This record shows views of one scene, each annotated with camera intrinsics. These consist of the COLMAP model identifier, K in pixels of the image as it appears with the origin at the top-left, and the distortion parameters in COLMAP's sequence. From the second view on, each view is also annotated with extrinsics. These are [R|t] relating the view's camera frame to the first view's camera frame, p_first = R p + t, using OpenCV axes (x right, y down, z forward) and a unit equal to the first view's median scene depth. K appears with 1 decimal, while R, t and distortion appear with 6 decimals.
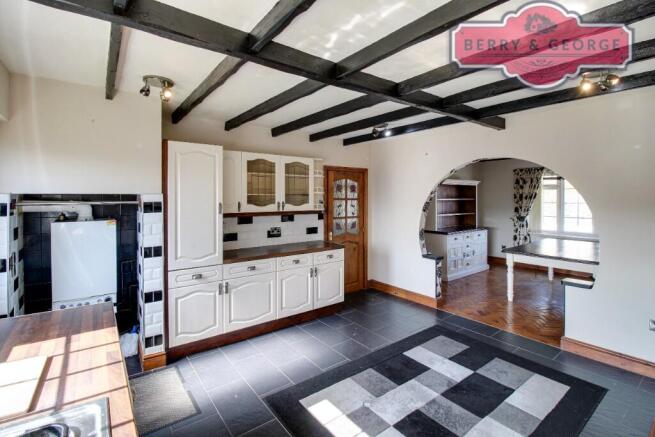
lens RADIAL K [[308.0, 0, 335.2], [0, 308.0, 195.5], [0, 0, 1]] dist [-0.002223, -0.003772]
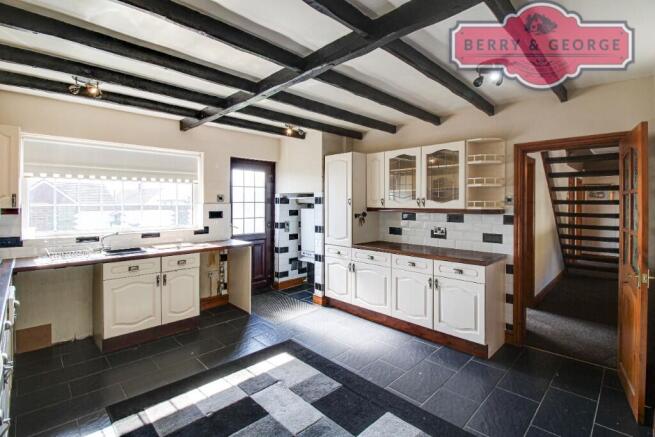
lens RADIAL K [[308.0, 0, 323.3], [0, 308.0, 205.1], [0, 0, 1]] dist [-0.002223, -0.003772]
pose [[0.125013, 0.012213, -0.992080, 0.715265], [0.003462, 0.999913, 0.012746, 0.030621], [0.992149, -0.005028, 0.124959, 0.622640]]
